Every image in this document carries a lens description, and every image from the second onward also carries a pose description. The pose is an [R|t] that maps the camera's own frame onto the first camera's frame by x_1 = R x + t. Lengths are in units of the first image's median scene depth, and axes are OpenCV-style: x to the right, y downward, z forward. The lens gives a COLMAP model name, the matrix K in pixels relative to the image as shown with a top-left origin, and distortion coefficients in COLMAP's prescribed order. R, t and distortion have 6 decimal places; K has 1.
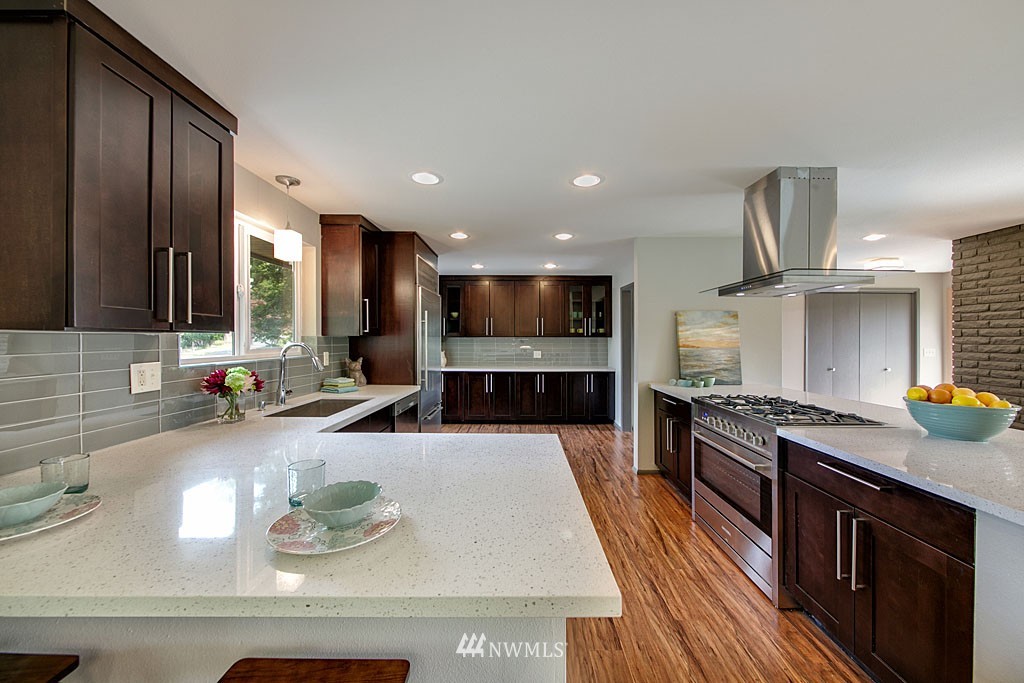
lens RADIAL K [[365.1, 0, 507.4], [0, 365.1, 337.0], [0, 0, 1]] dist [-0.000183, 0.000003]
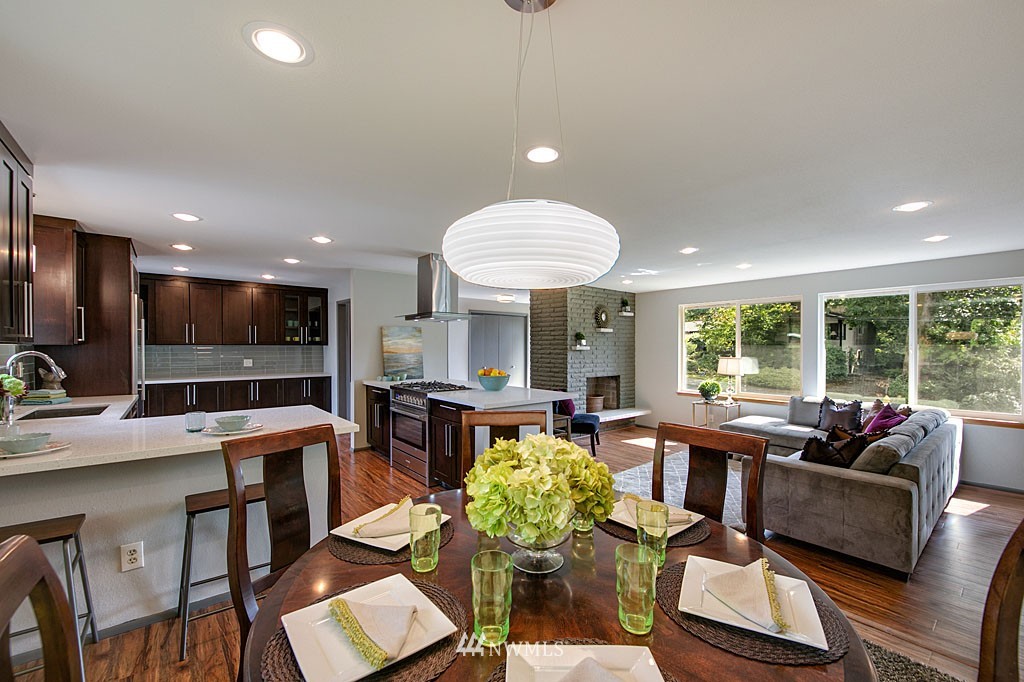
lens RADIAL K [[419.6, 0, 488.2], [0, 419.6, 351.6], [0, 0, 1]] dist [-0.000123, -0.000074]
pose [[0.783503, -0.008865, 0.621325, -0.201489], [-0.002928, 0.999834, 0.017958, -0.007328], [-0.621381, -0.015890, 0.783347, -0.480641]]
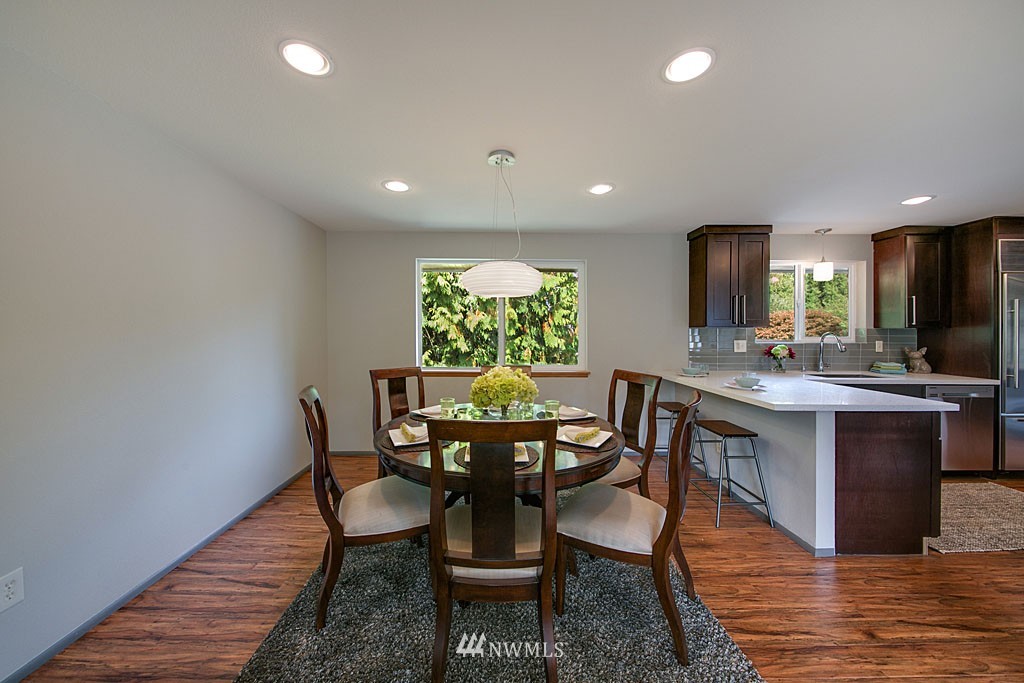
lens RADIAL K [[366.2, 0, 515.2], [0, 366.2, 333.2], [0, 0, 1]] dist [0.001576, 0.000040]
pose [[0.044512, -0.001017, -0.999008, 0.636359], [0.002829, 0.999996, -0.000892, 0.010509], [0.999005, -0.002787, 0.044515, -0.277319]]
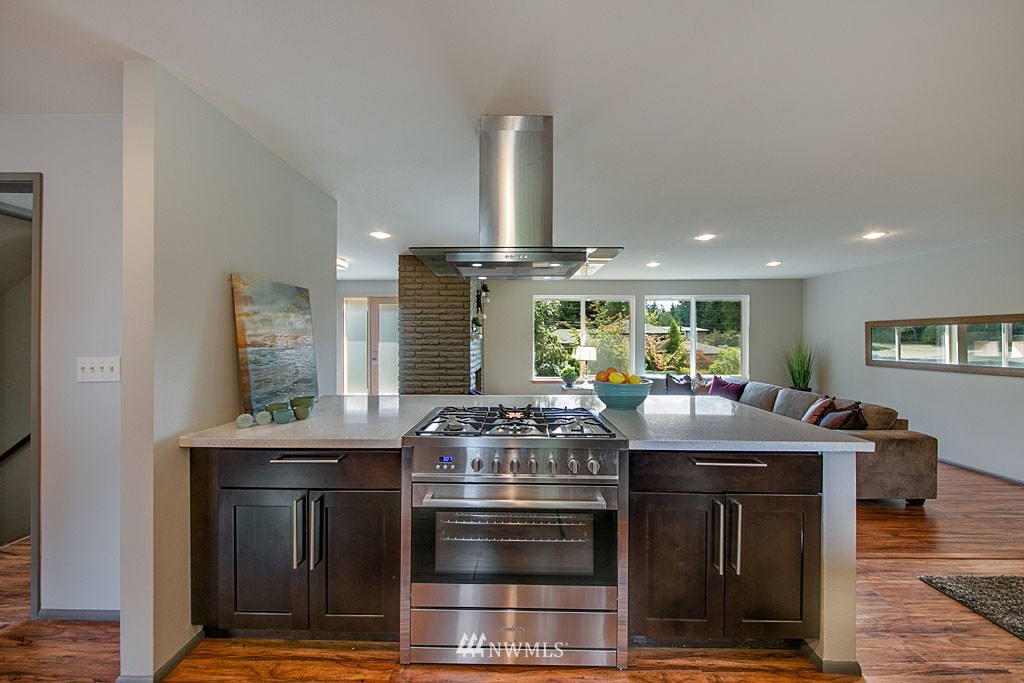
lens RADIAL K [[366.2, 0, 515.2], [0, 366.2, 333.2], [0, 0, 1]] dist [0.001576, 0.000040]
pose [[-0.018718, 0.012449, 0.999747, -0.033583], [-0.007891, 0.999889, -0.012599, 0.013278], [-0.999794, -0.008125, -0.018617, 0.673152]]
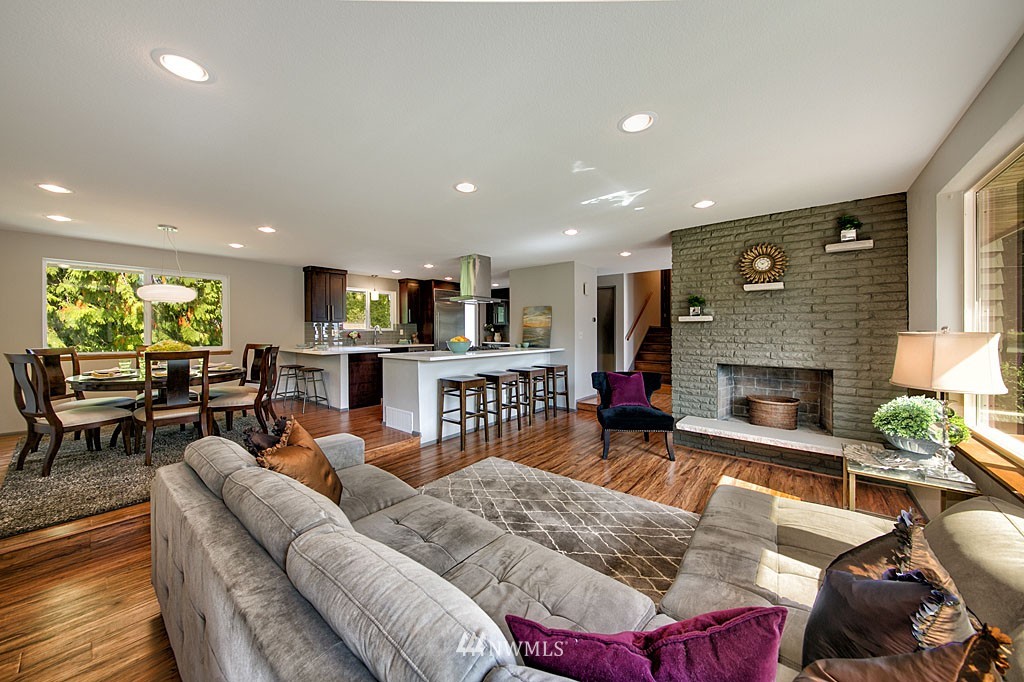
lens RADIAL K [[366.2, 0, 515.2], [0, 366.2, 332.7], [0, 0, 1]] dist [0.001576, 0.000040]
pose [[0.769499, 0.000245, -0.638647, 1.660485], [0.005412, 0.999962, 0.006905, 0.044277], [0.638625, -0.008770, 0.769469, -0.476681]]
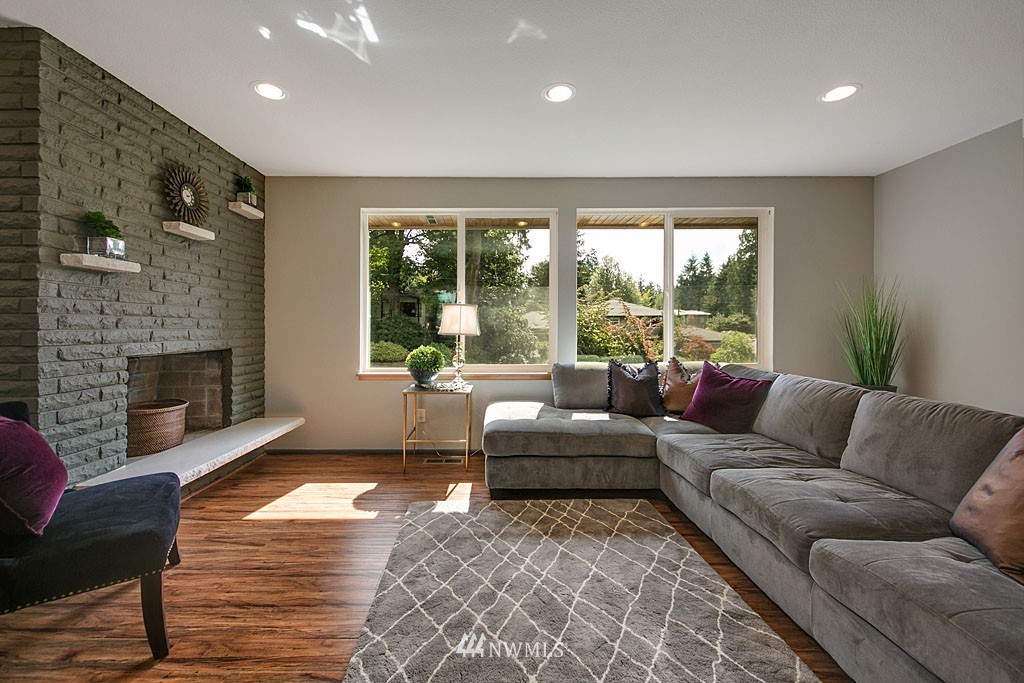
lens RADIAL K [[418.2, 0, 514.2], [0, 418.2, 325.2], [0, 0, 1]] dist [-0.002099, -0.000337]
pose [[-0.061788, 0.001329, 0.998088, 0.709100], [-0.006558, 0.999977, -0.001737, 0.098392], [-0.998068, -0.006653, -0.061778, 0.222512]]
